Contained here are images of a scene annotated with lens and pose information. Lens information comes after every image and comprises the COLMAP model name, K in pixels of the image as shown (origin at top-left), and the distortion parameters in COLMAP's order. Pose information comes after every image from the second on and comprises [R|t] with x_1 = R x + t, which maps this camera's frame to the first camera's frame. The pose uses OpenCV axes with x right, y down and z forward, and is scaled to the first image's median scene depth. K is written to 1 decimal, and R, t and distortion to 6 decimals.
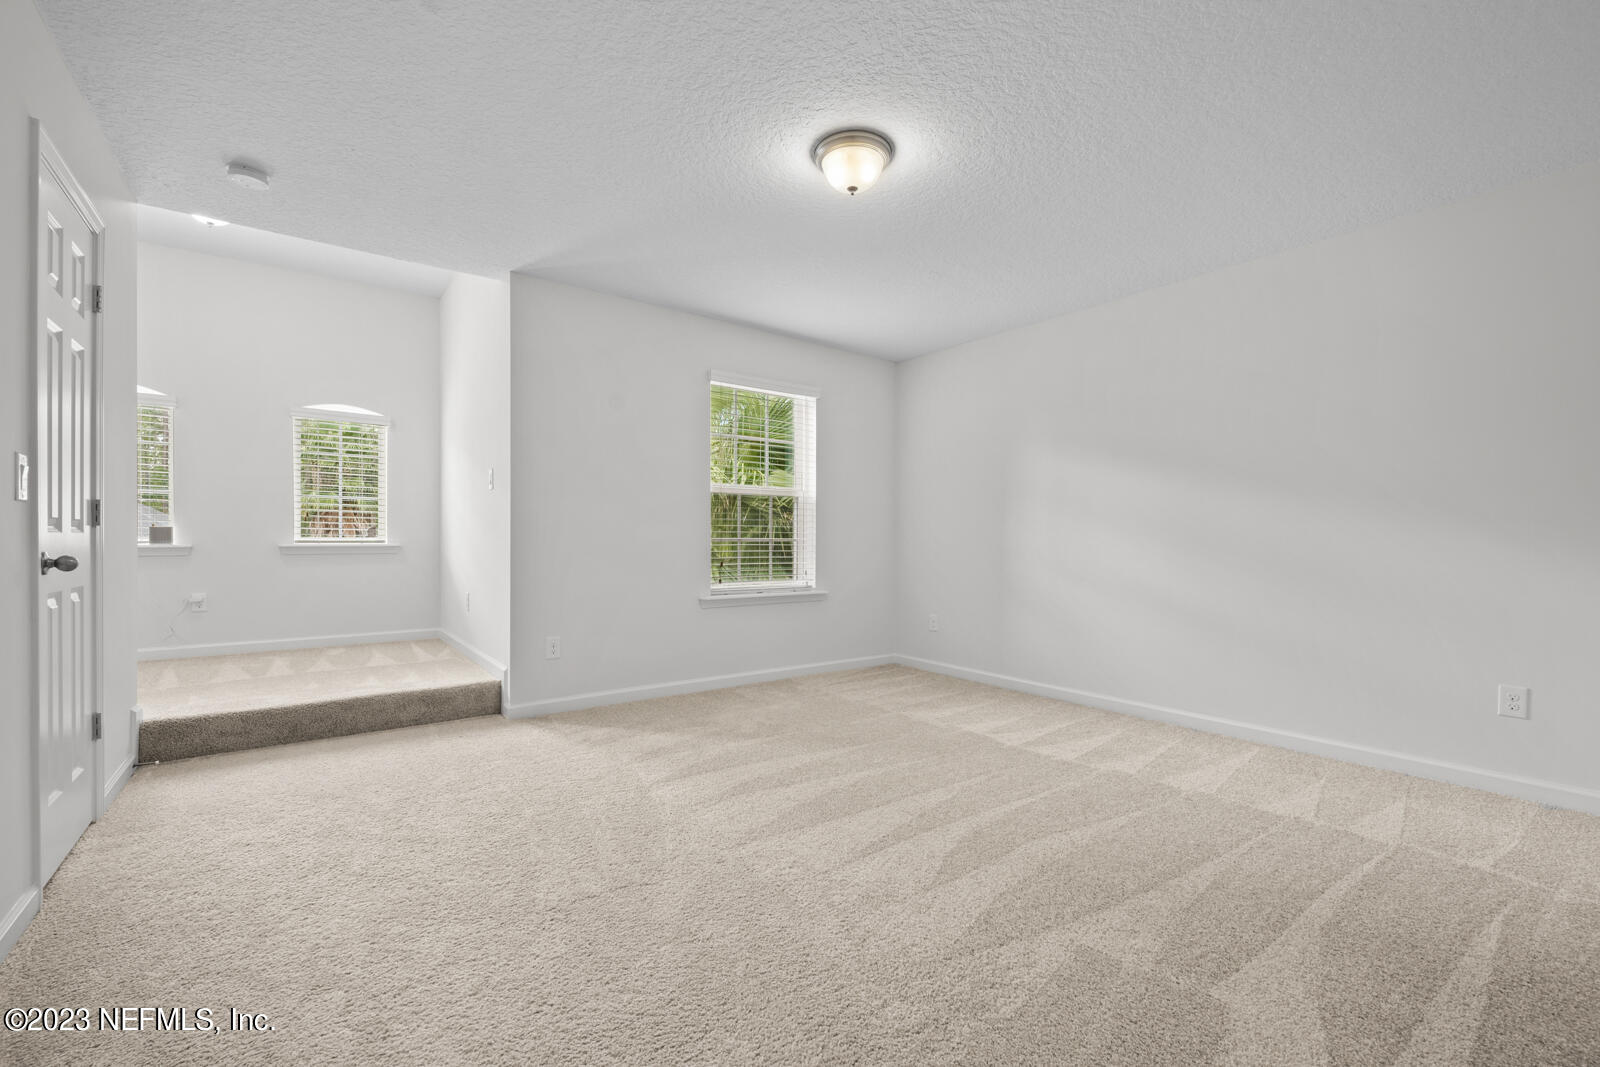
lens RADIAL K [[646.7, 0, 793.2], [0, 646.7, 534.2], [0, 0, 1]] dist [-0.005496, 0.000541]
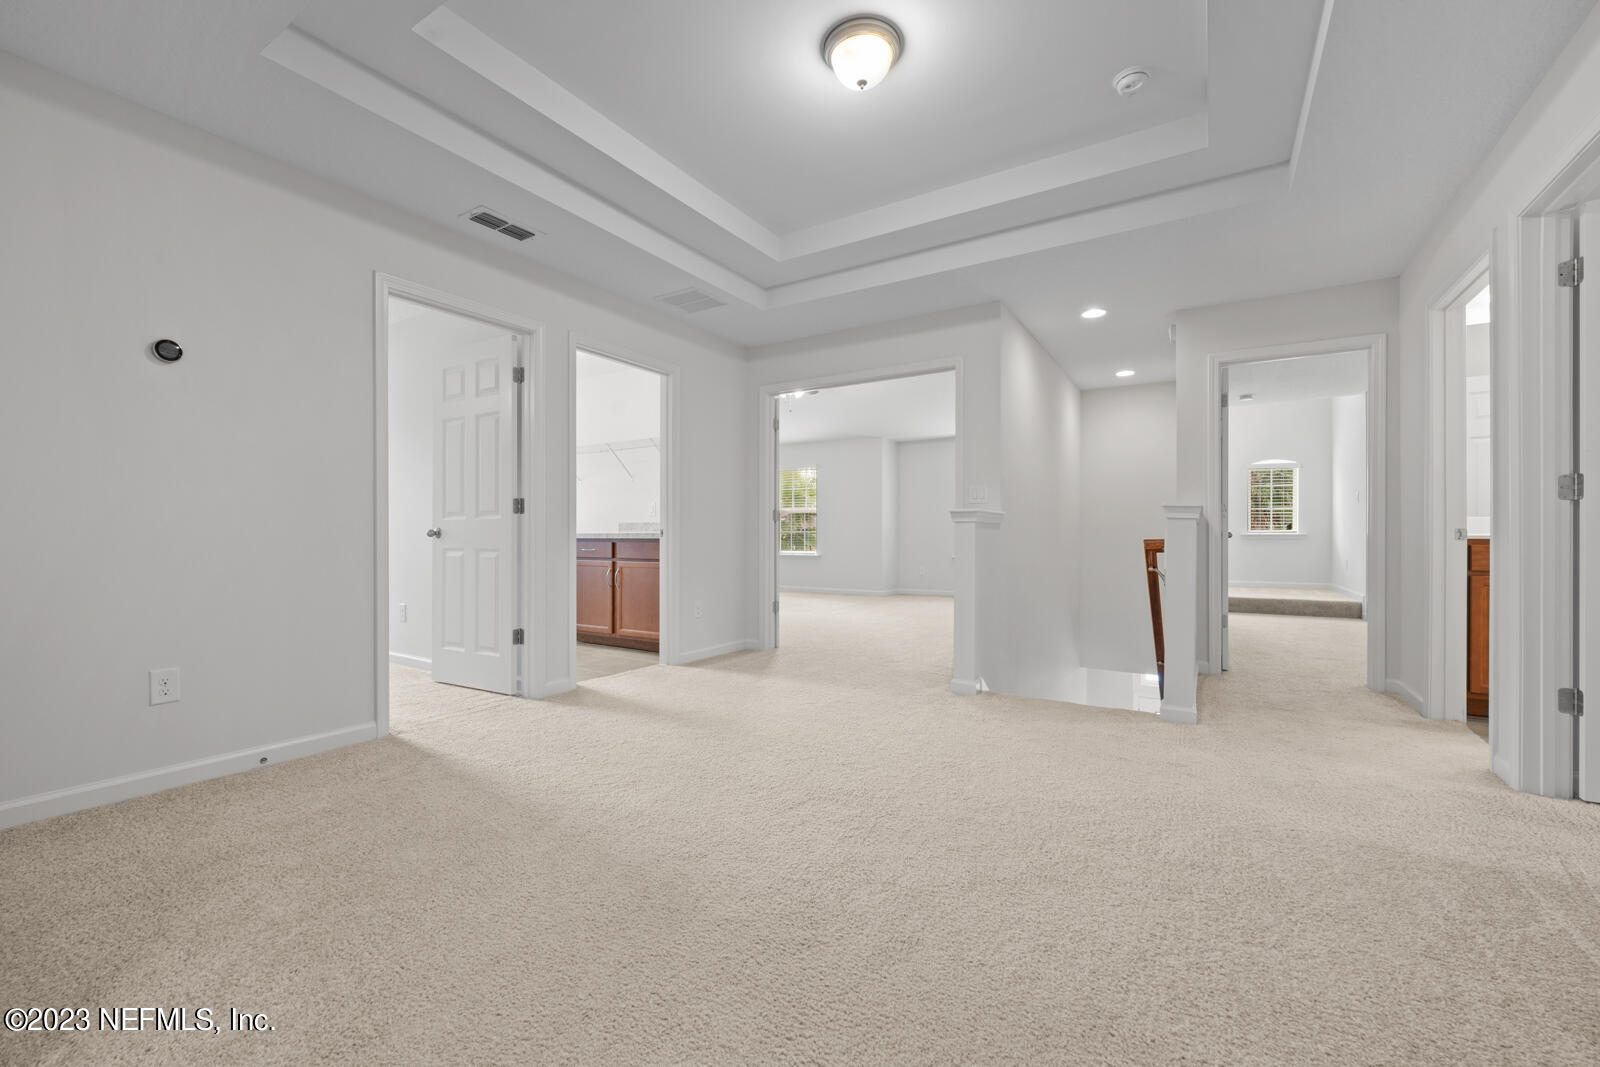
lens RADIAL K [[646.7, 0, 787.8], [0, 646.7, 531.4], [0, 0, 1]] dist [-0.005496, 0.000541]
pose [[0.335144, -0.002173, -0.942165, 0.651837], [0.001748, 0.999997, -0.001684, 0.009872], [0.942165, -0.001083, 0.335146, -1.049094]]
